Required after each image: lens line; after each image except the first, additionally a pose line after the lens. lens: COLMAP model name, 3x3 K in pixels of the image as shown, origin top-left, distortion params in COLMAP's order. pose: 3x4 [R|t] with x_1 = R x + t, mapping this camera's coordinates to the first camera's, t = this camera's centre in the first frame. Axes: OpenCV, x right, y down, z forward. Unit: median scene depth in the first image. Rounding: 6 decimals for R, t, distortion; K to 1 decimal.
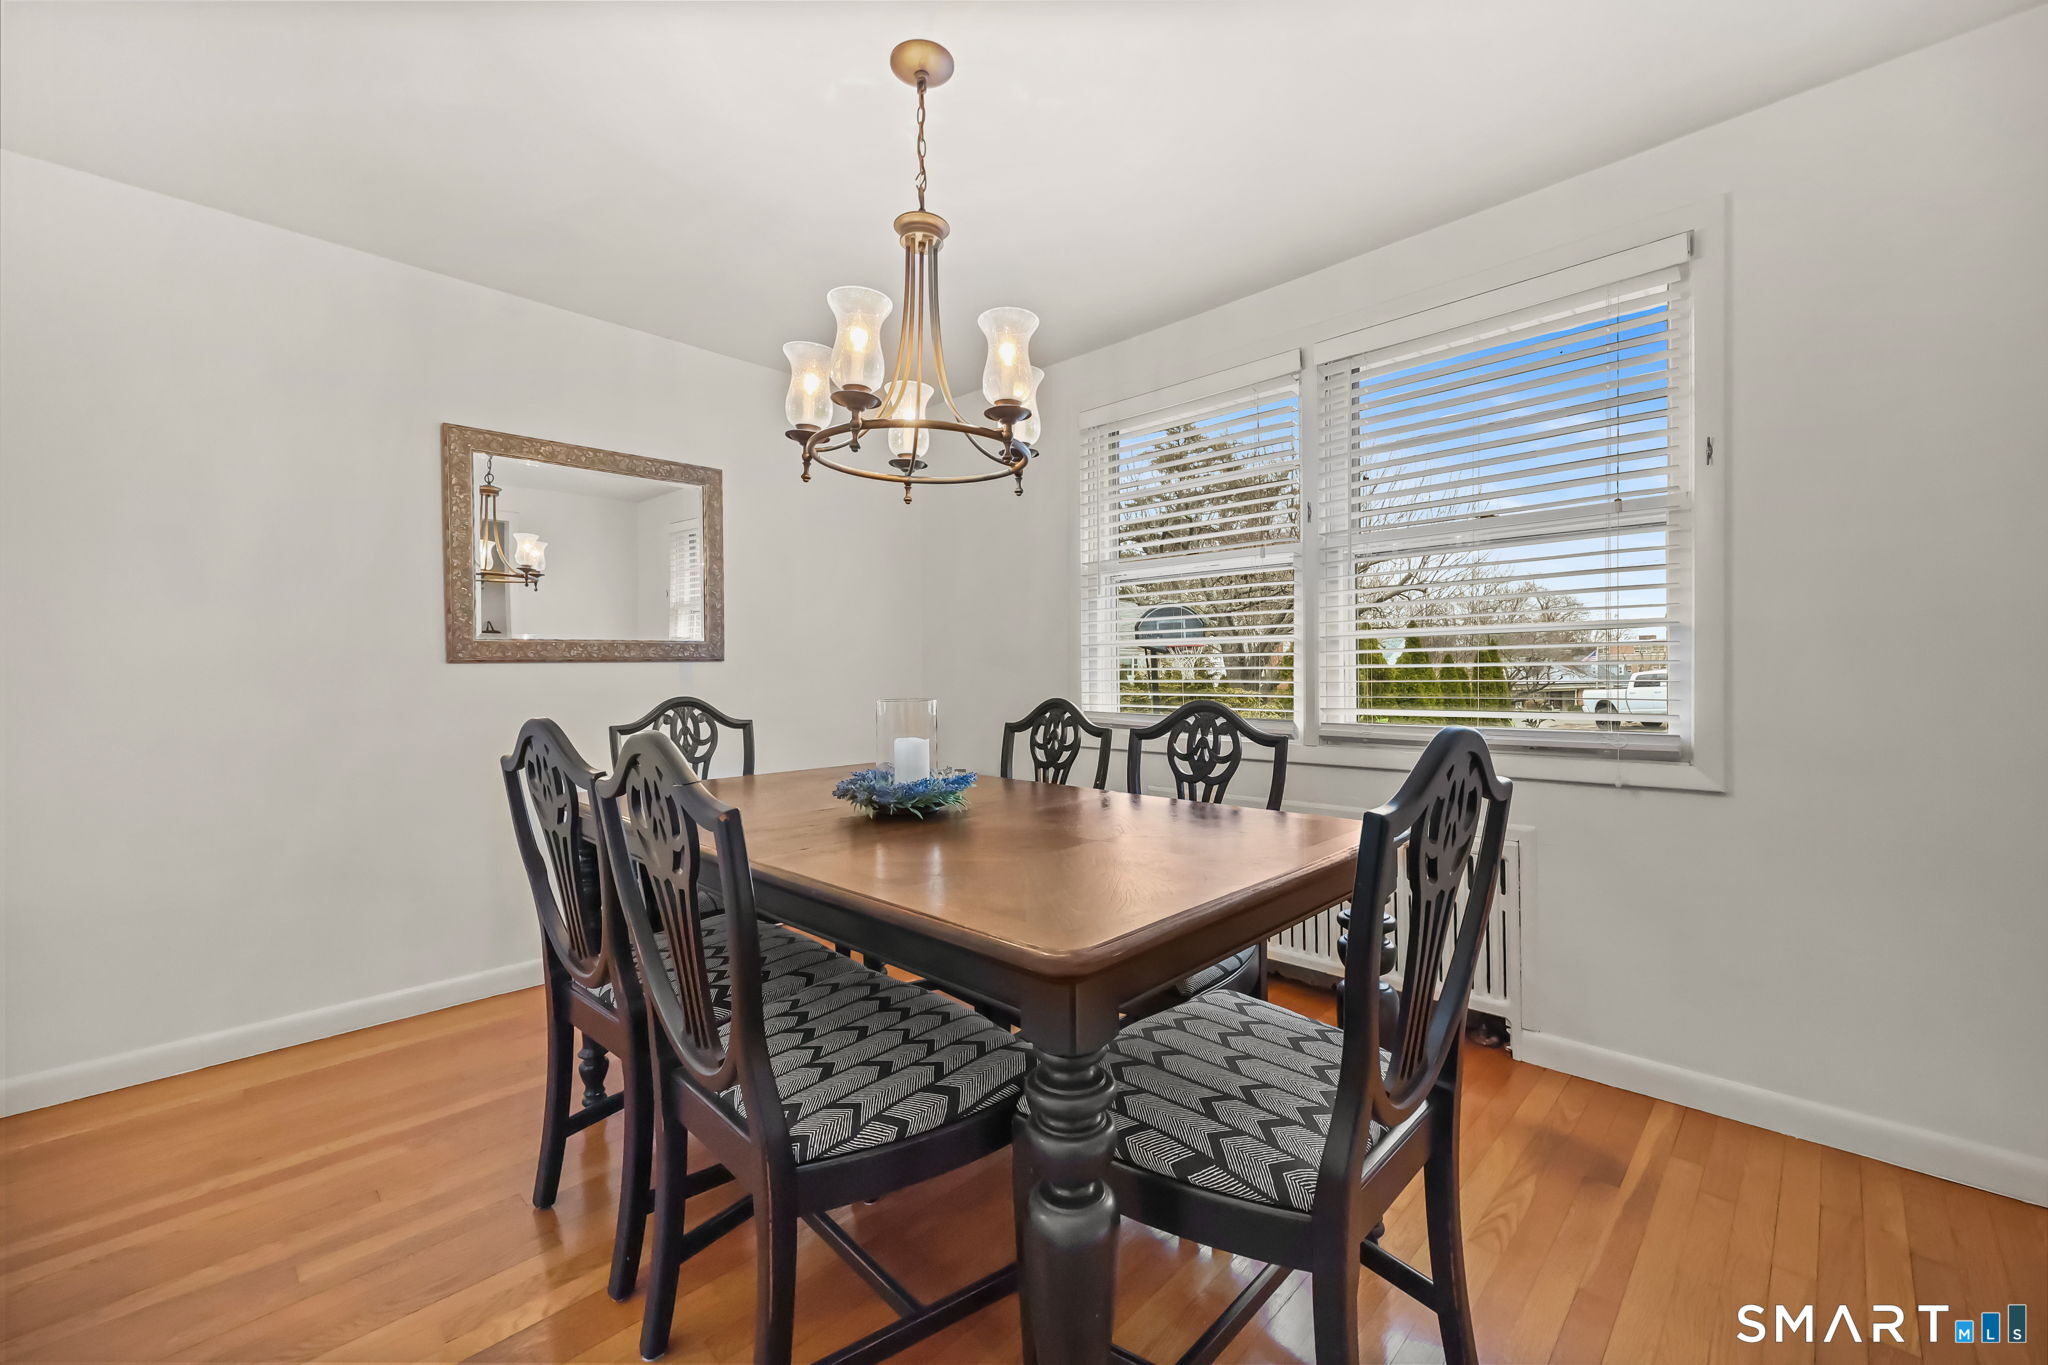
lens RADIAL K [[814.9, 0, 1024.0], [0, 814.9, 682.5], [0, 0, 1]] dist [0.000735, -0.000139]
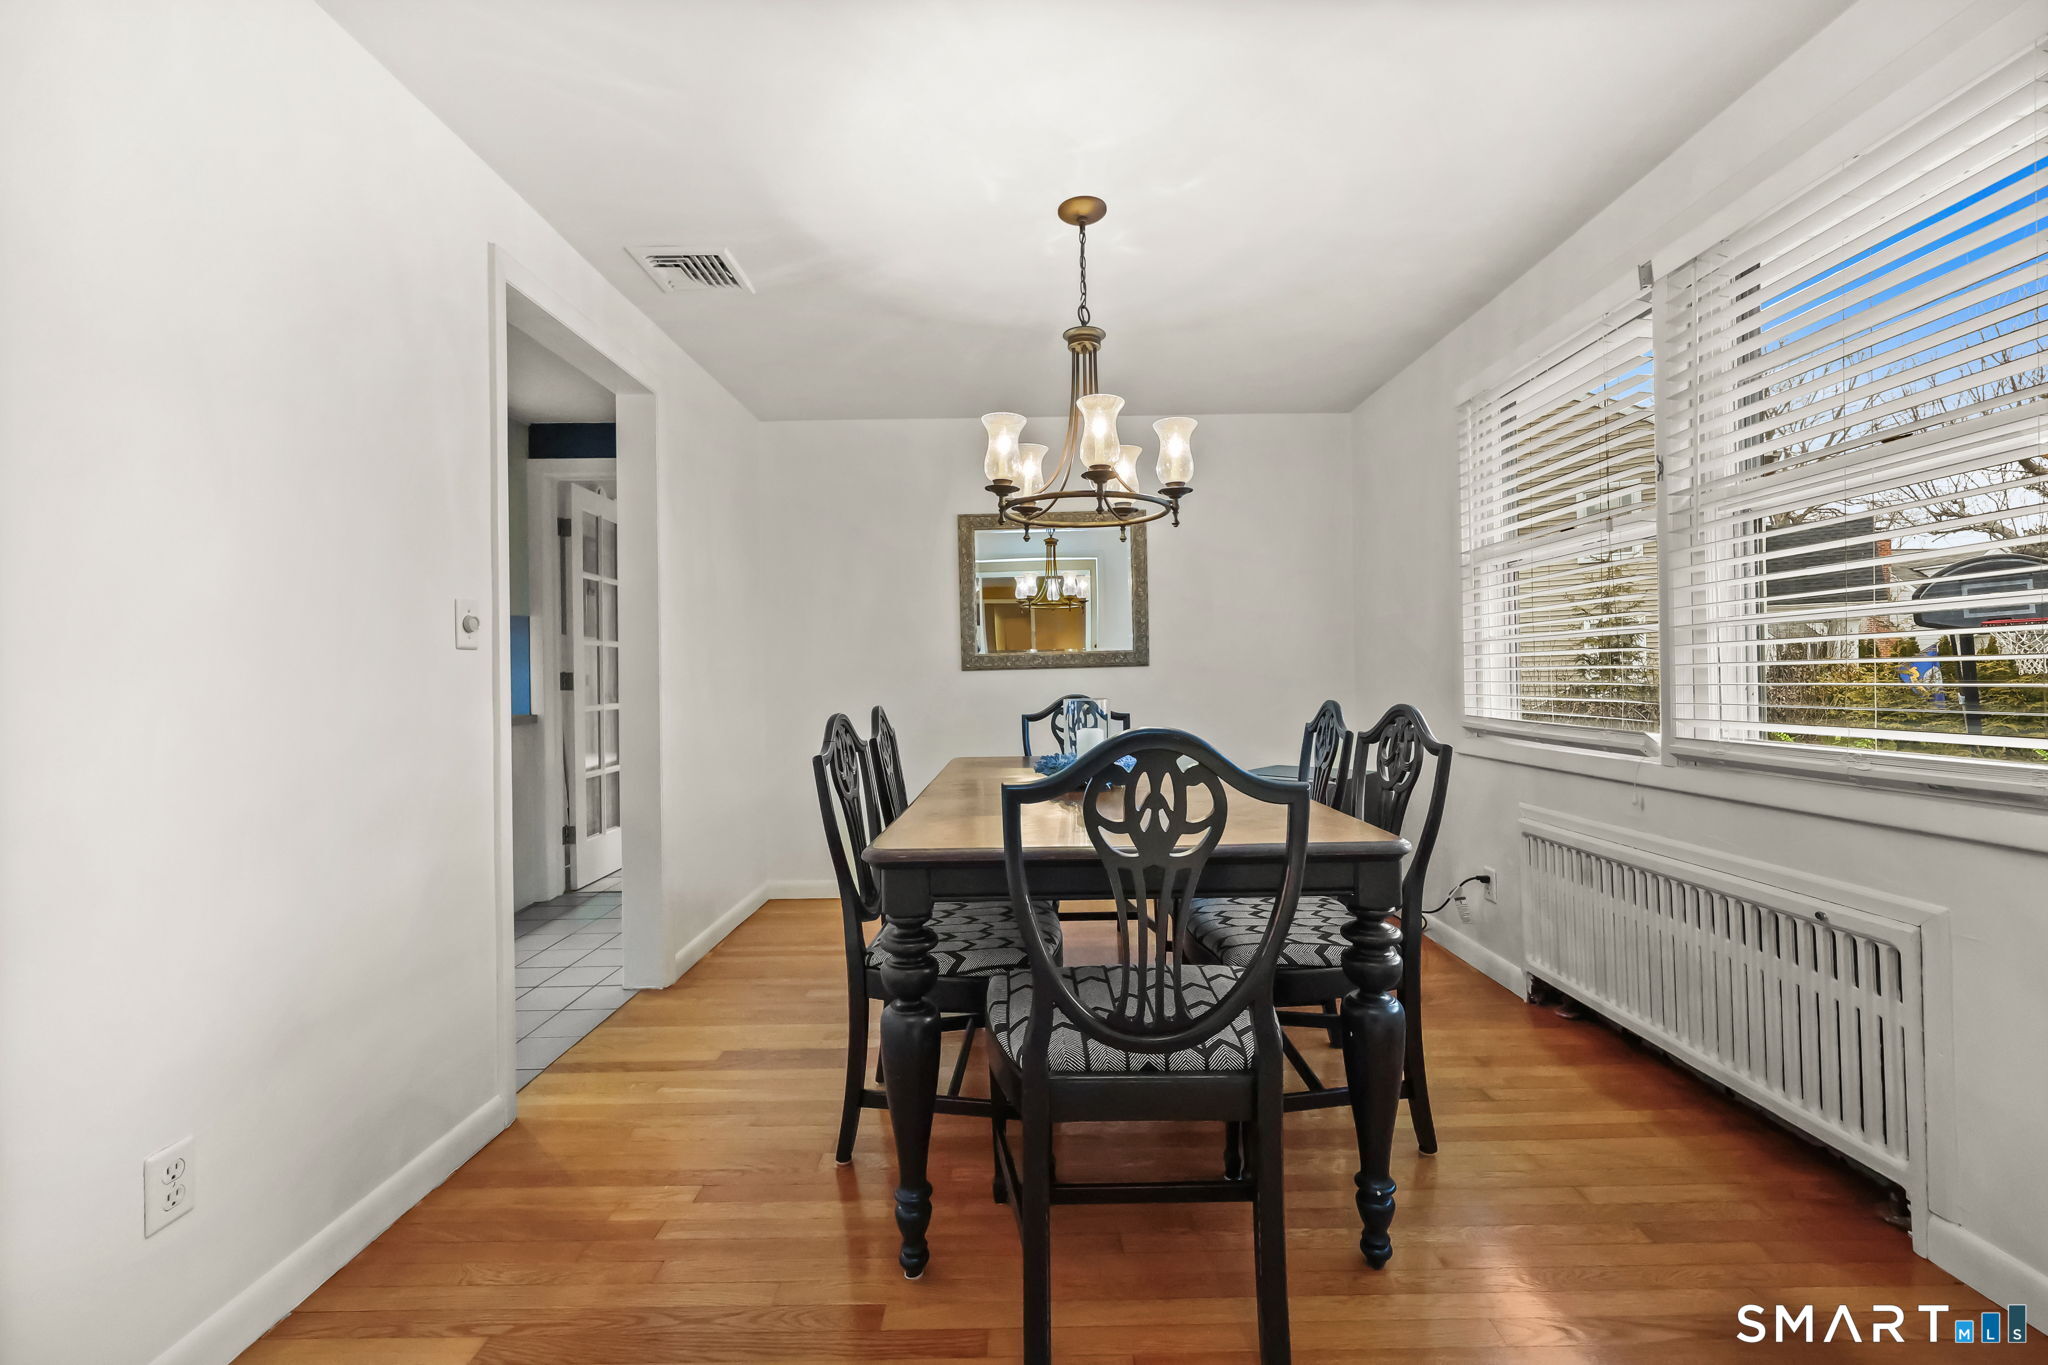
lens RADIAL K [[814.9, 0, 1024.0], [0, 814.9, 682.5], [0, 0, 1]] dist [0.000735, -0.000139]
pose [[0.701051, -0.000361, -0.713112, 0.479352], [0.002550, 0.999995, 0.002001, -0.005282], [0.713107, -0.003221, 0.701048, 0.012835]]
